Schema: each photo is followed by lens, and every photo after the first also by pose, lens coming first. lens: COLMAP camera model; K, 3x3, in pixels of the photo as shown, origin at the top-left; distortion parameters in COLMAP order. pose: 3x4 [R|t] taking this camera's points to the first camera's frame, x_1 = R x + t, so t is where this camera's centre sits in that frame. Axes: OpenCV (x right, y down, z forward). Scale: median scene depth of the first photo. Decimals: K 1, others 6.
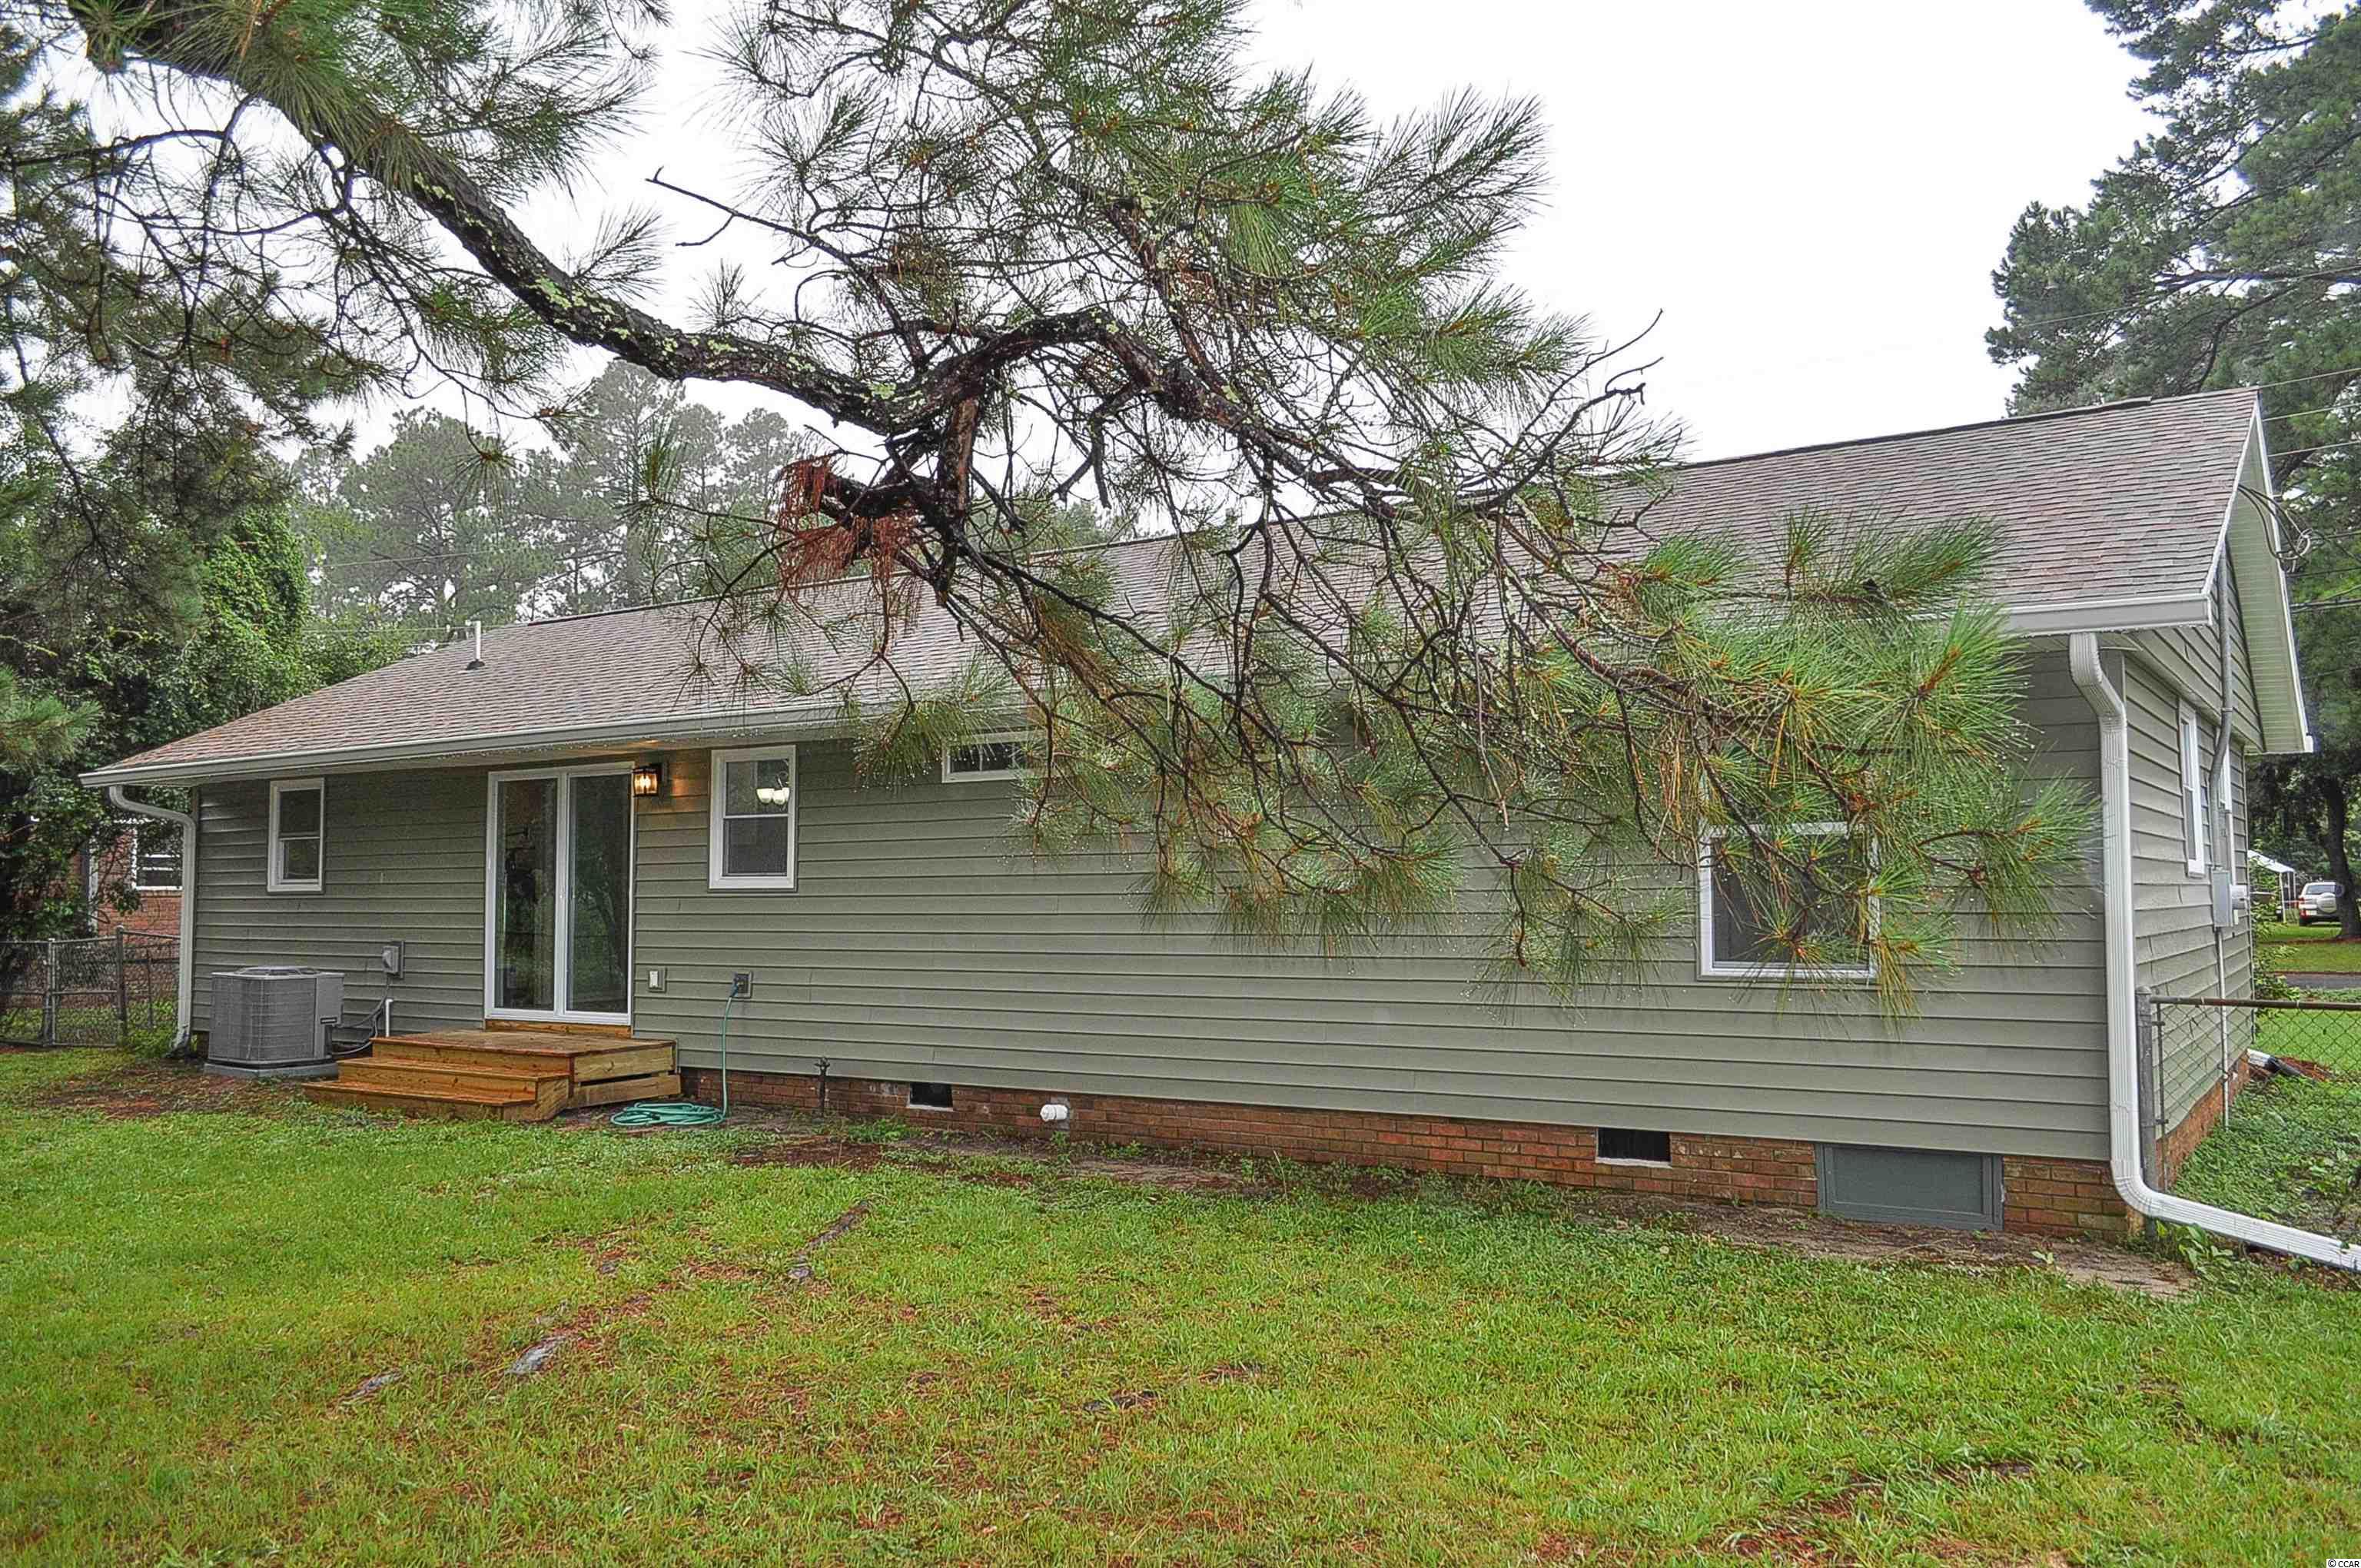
lens RADIAL K [[1853.0, 0, 1191.6], [0, 1853.0, 794.0], [0, 0, 1]] dist [-0.011631, 0.005832]
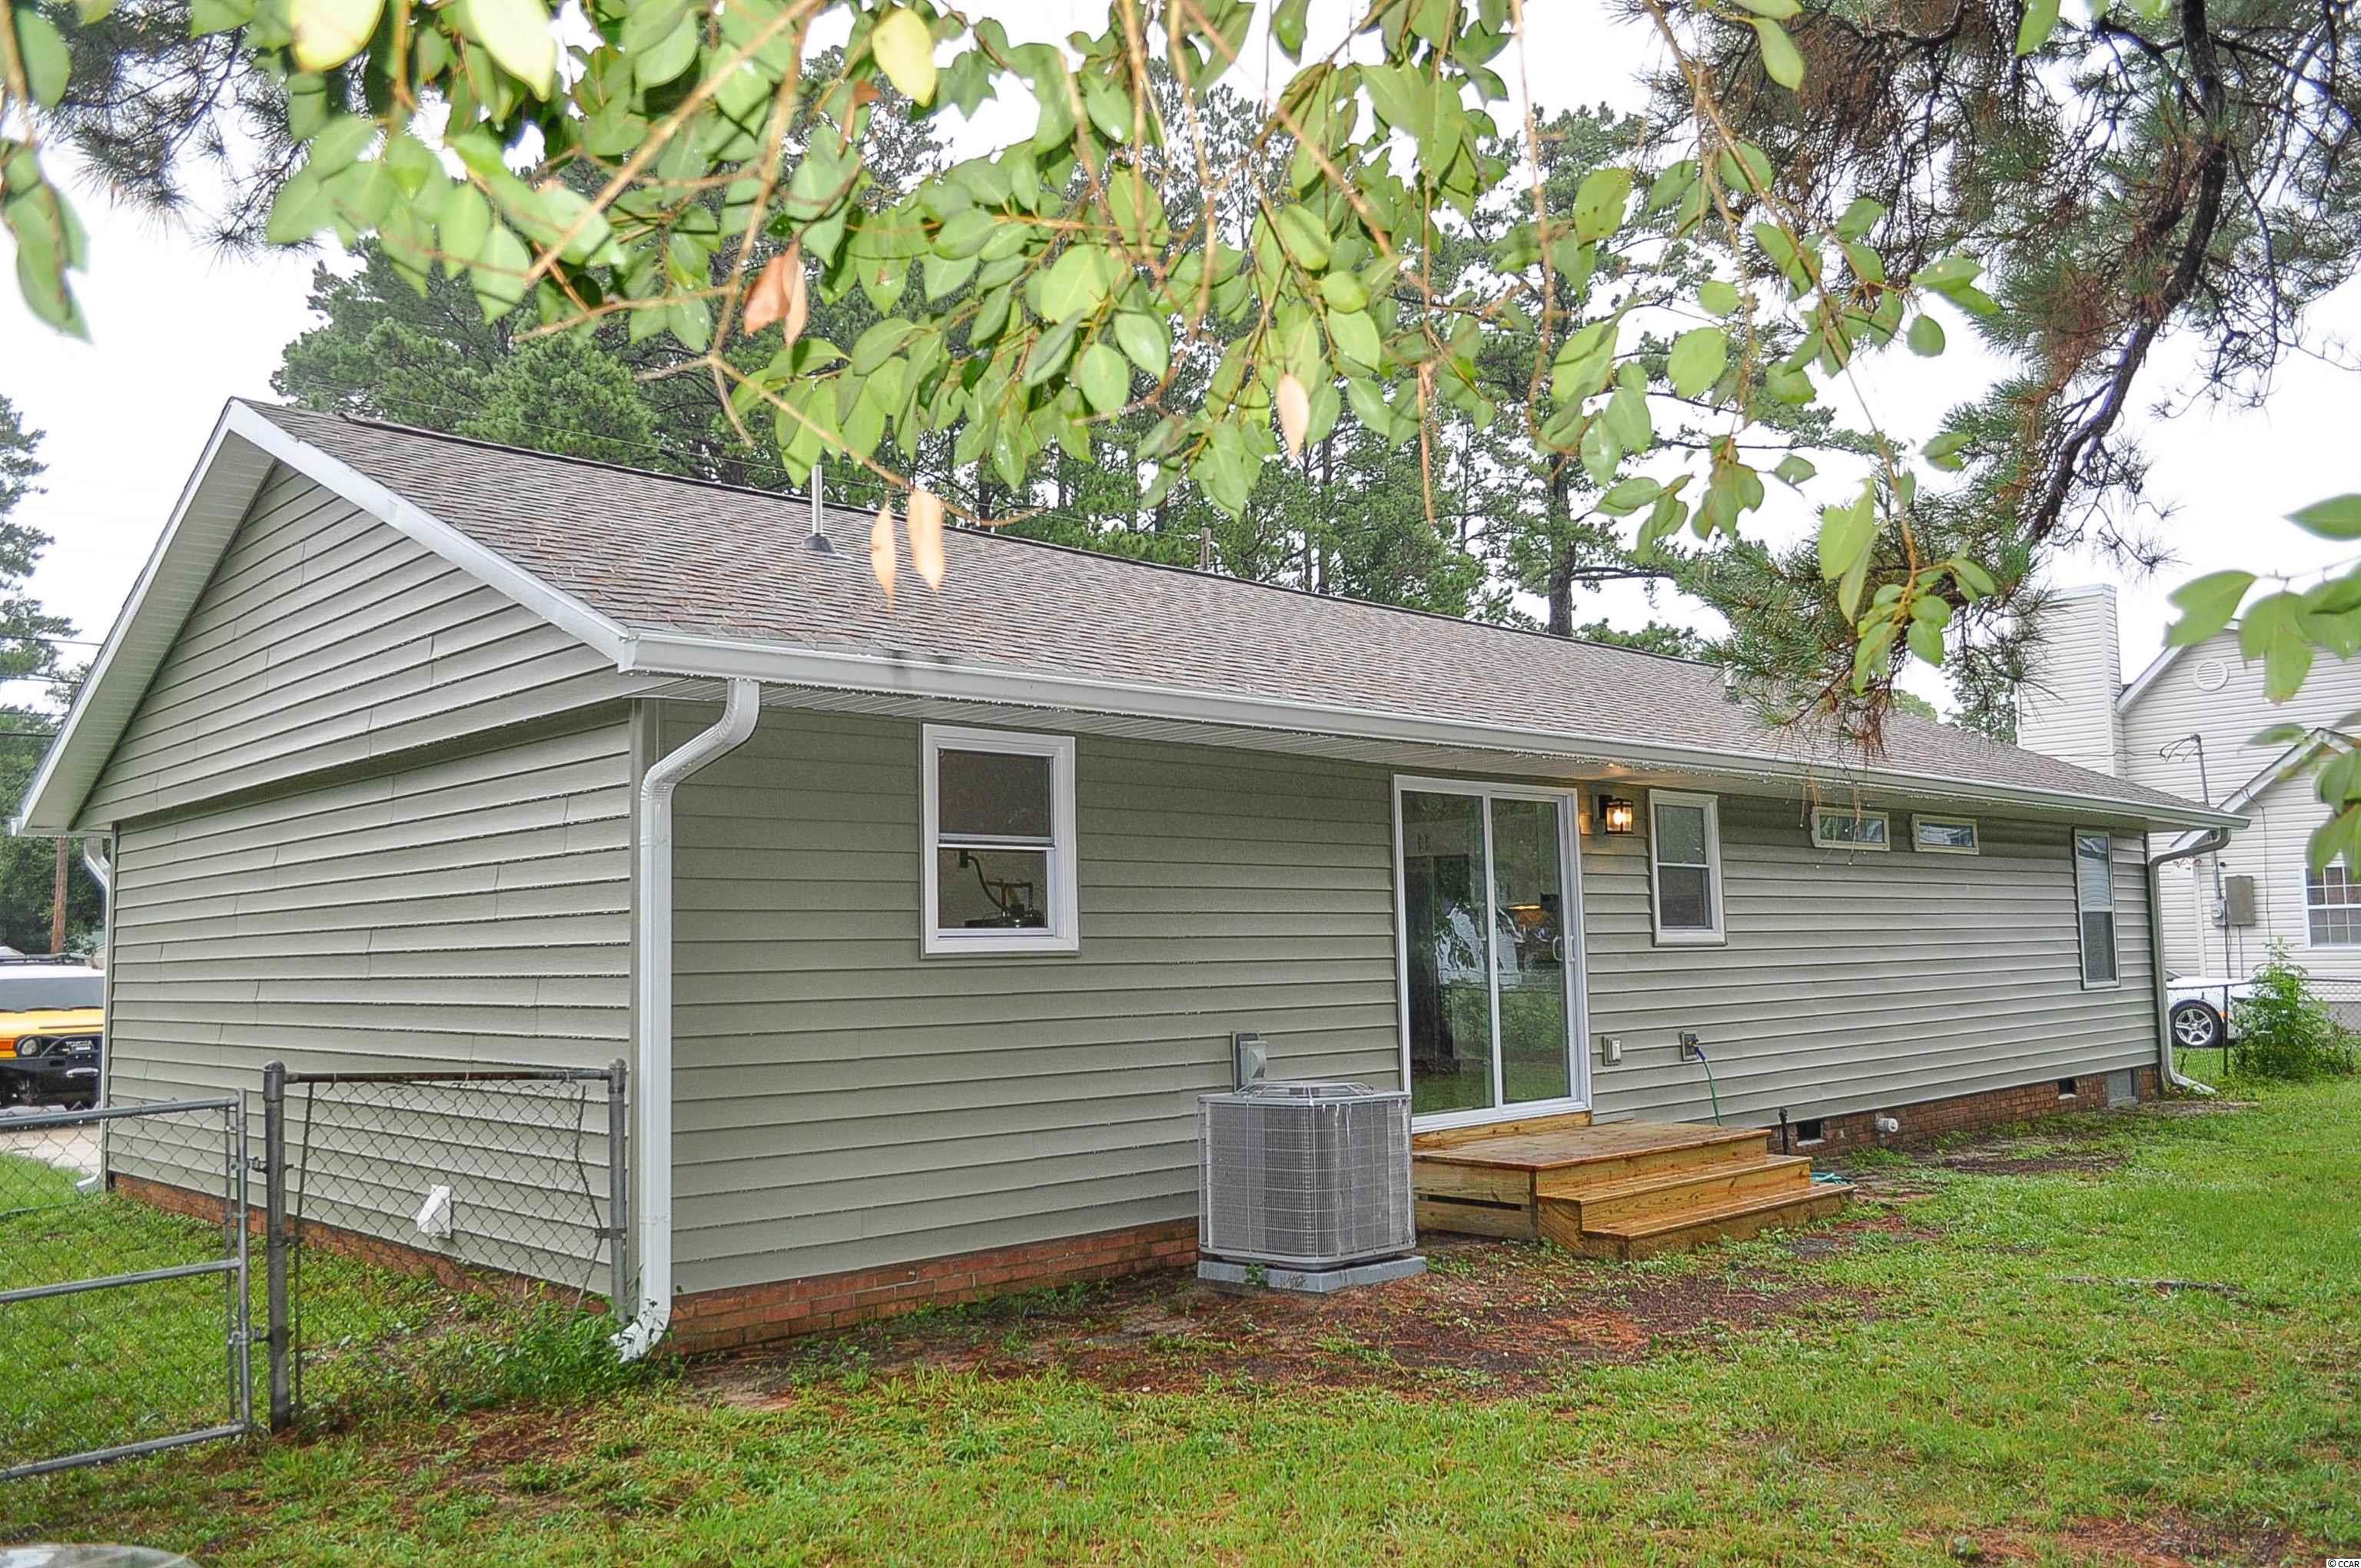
lens RADIAL K [[1853.0, 0, 1191.6], [0, 1853.0, 794.0], [0, 0, 1]] dist [-0.011631, 0.005832]
pose [[0.221668, 0.083545, 0.971537, -1.111883], [-0.039274, 0.996279, -0.076712, 0.053474], [-0.974331, -0.021151, 0.224124, 0.954375]]
